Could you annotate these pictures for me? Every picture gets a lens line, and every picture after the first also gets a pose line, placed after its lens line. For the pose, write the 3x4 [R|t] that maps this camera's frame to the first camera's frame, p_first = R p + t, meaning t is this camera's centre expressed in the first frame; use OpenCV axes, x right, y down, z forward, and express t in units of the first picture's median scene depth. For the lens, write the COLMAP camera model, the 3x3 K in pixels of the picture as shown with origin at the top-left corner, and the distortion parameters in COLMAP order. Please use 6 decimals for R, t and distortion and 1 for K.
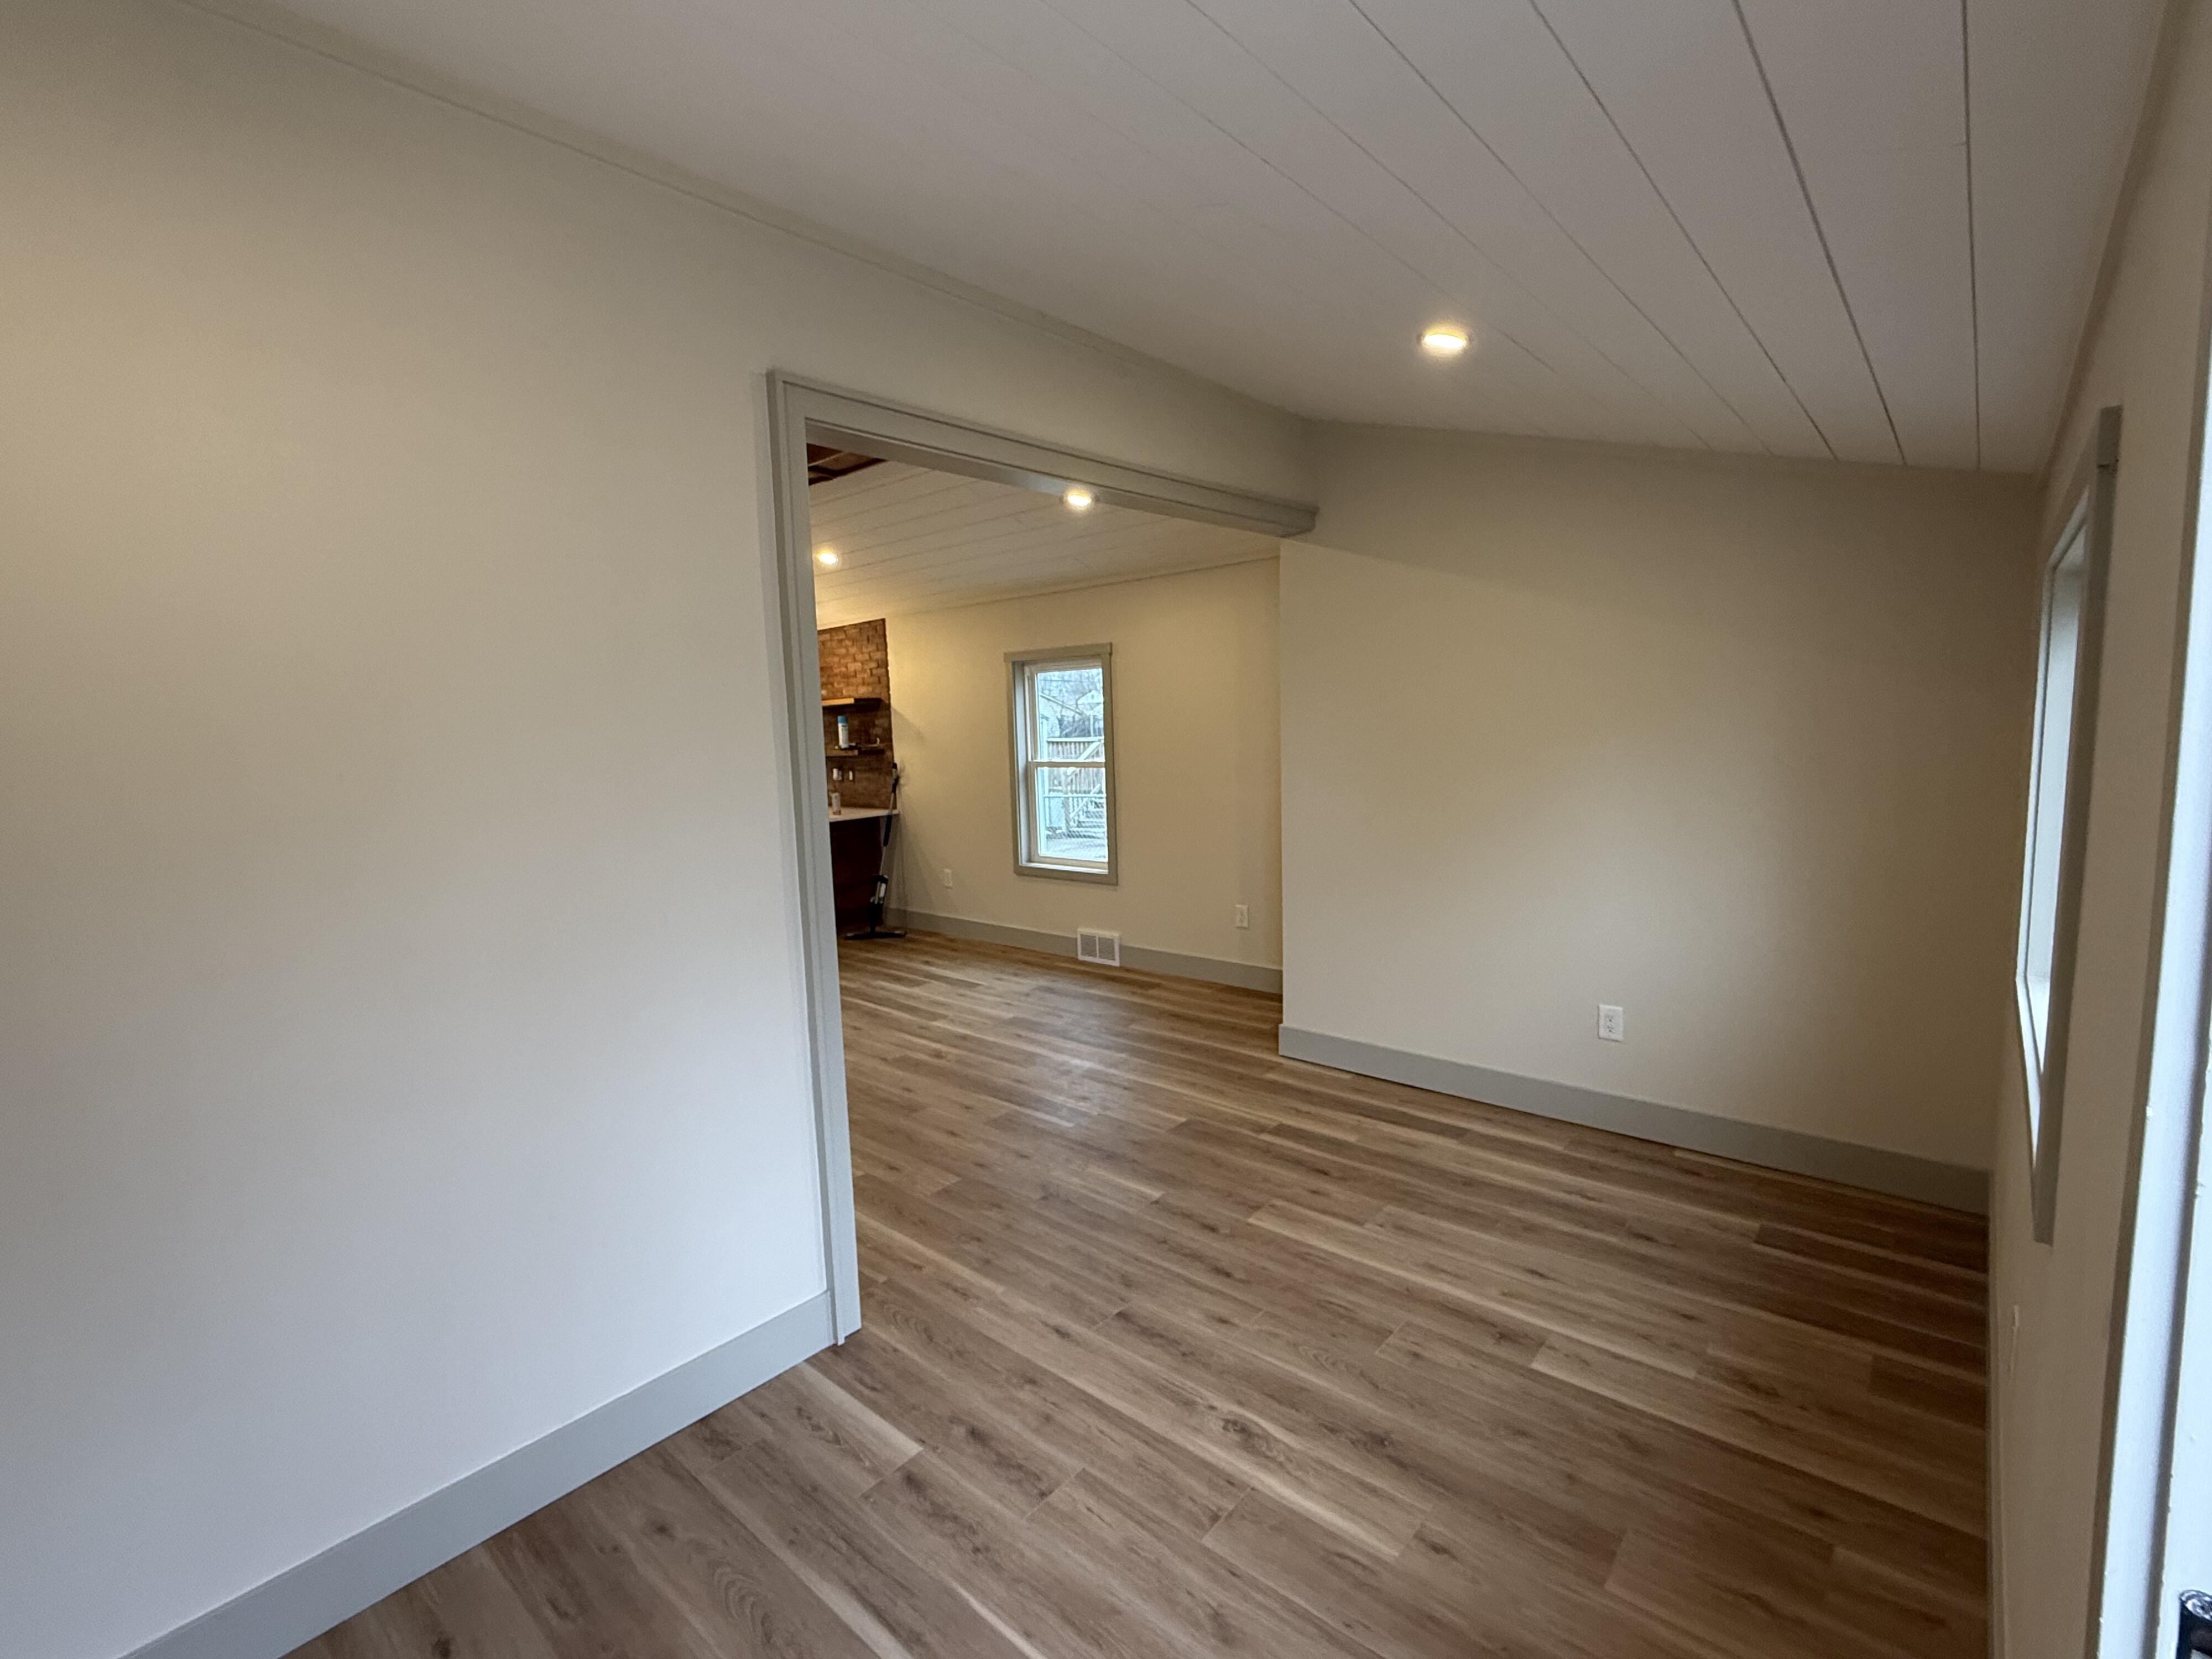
lens RADIAL K [[1001.5, 0, 1107.8], [0, 1001.5, 839.8], [0, 0, 1]] dist [-0.000521, -0.000102]
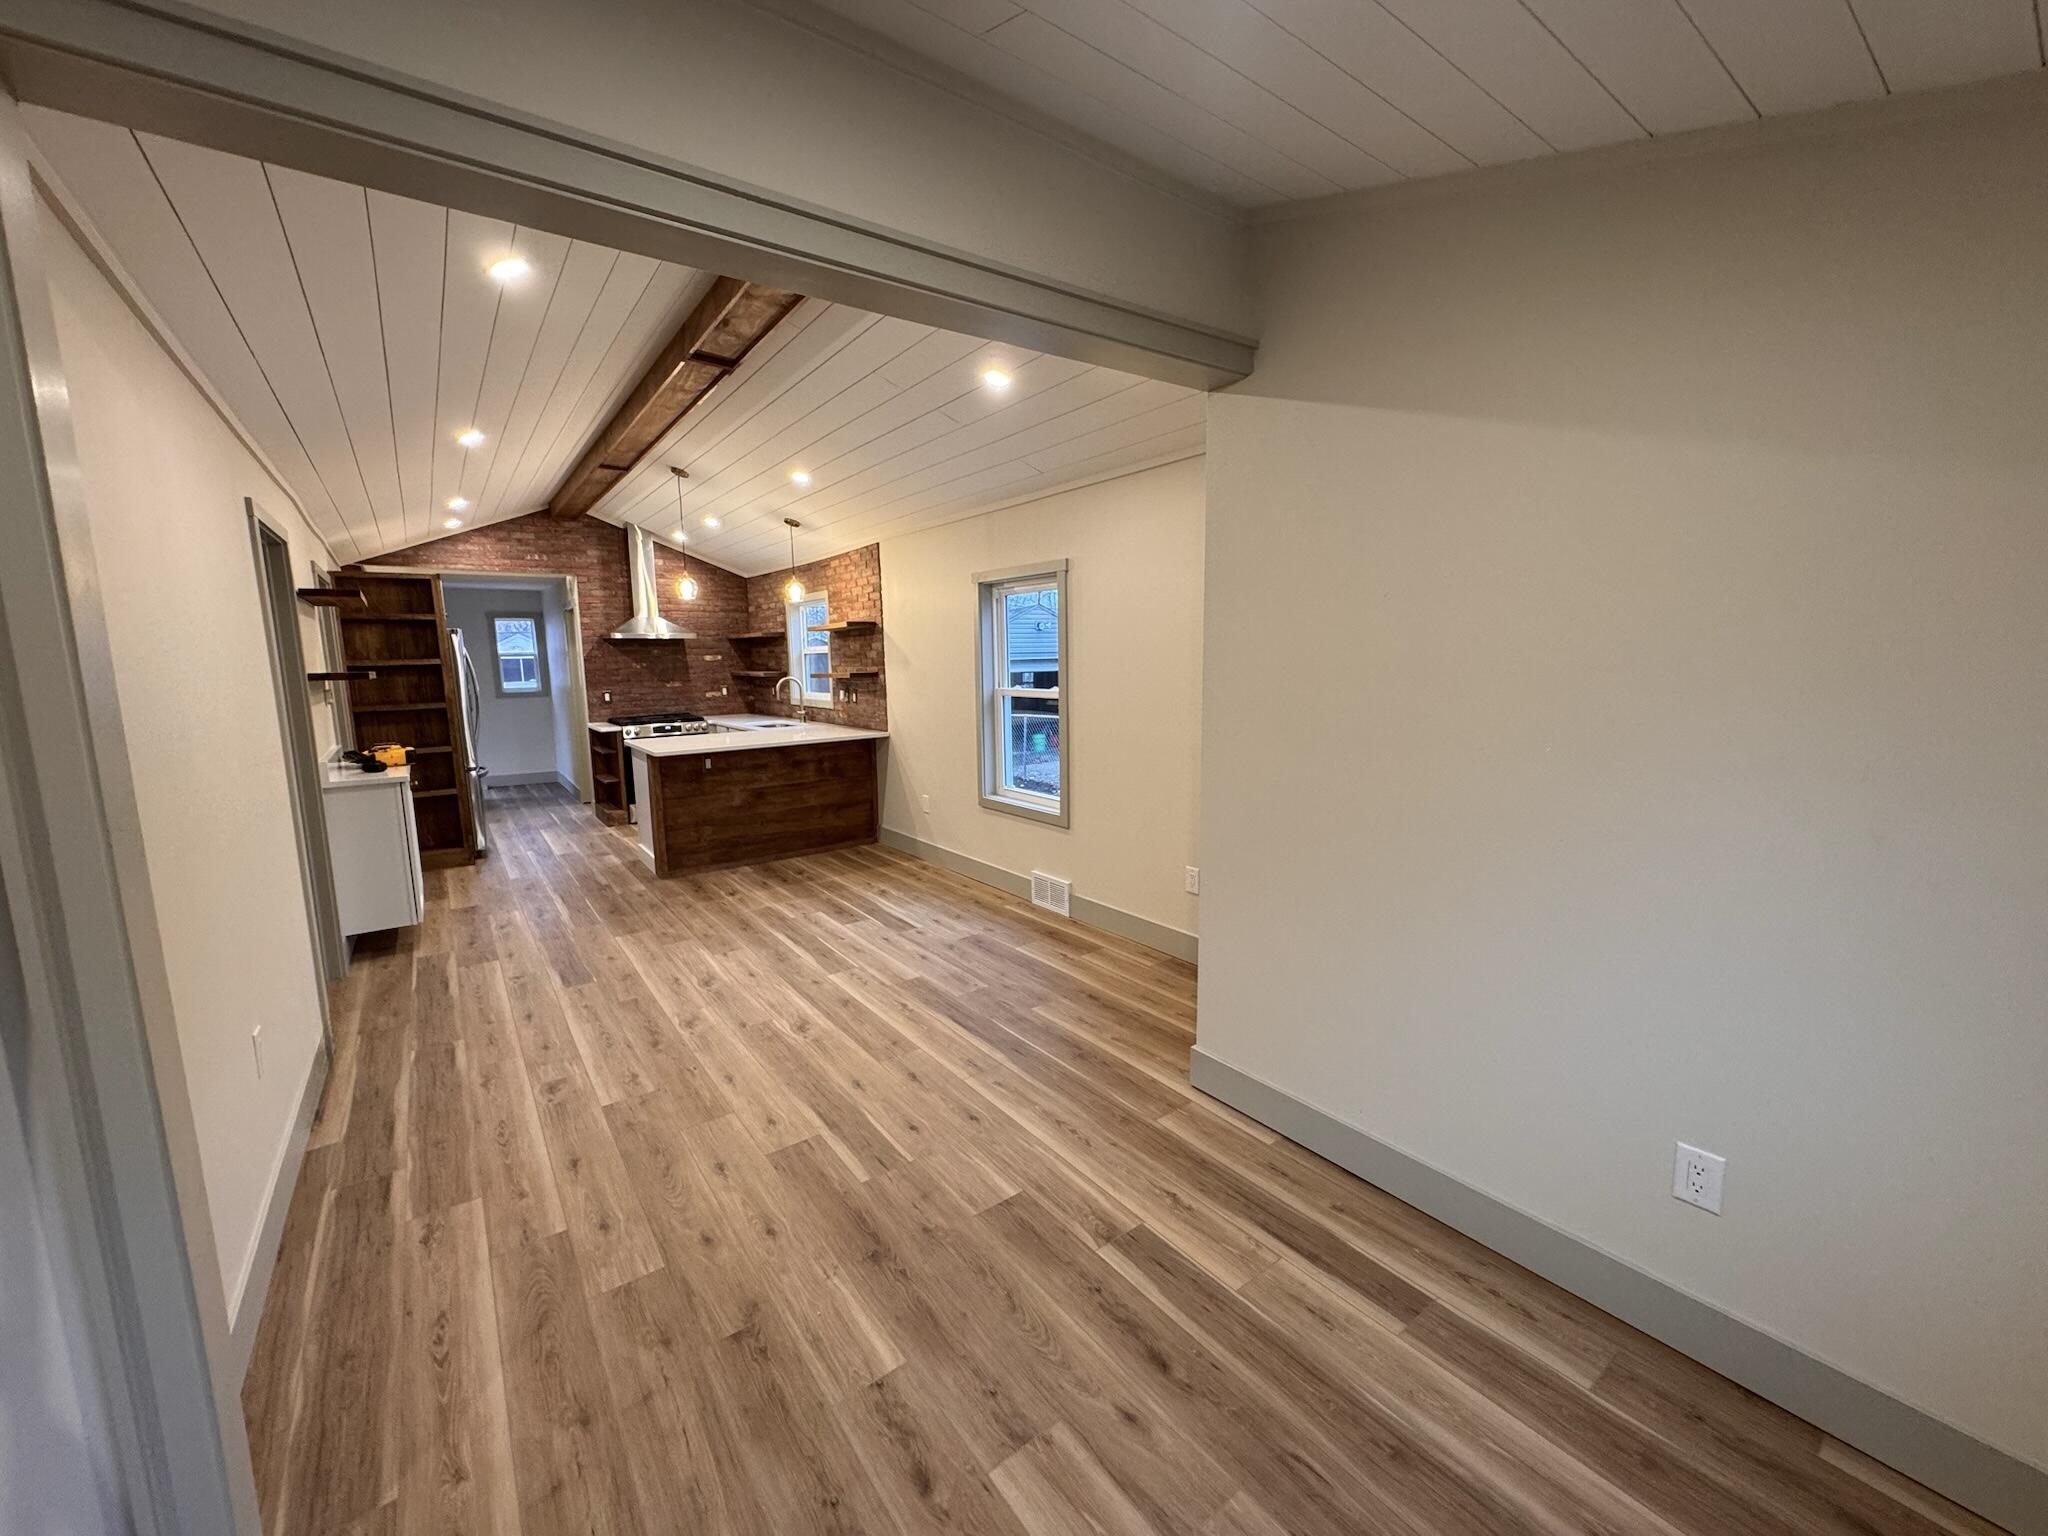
lens RADIAL K [[812.5, 0, 1024.0], [0, 812.5, 768.0], [0, 0, 1]] dist [-0.000553, 0.000368]
pose [[0.975873, 0.044589, -0.213735, 0.131910], [-0.038674, 0.998746, 0.031779, -0.033016], [0.214884, -0.022747, 0.976375, 0.288551]]
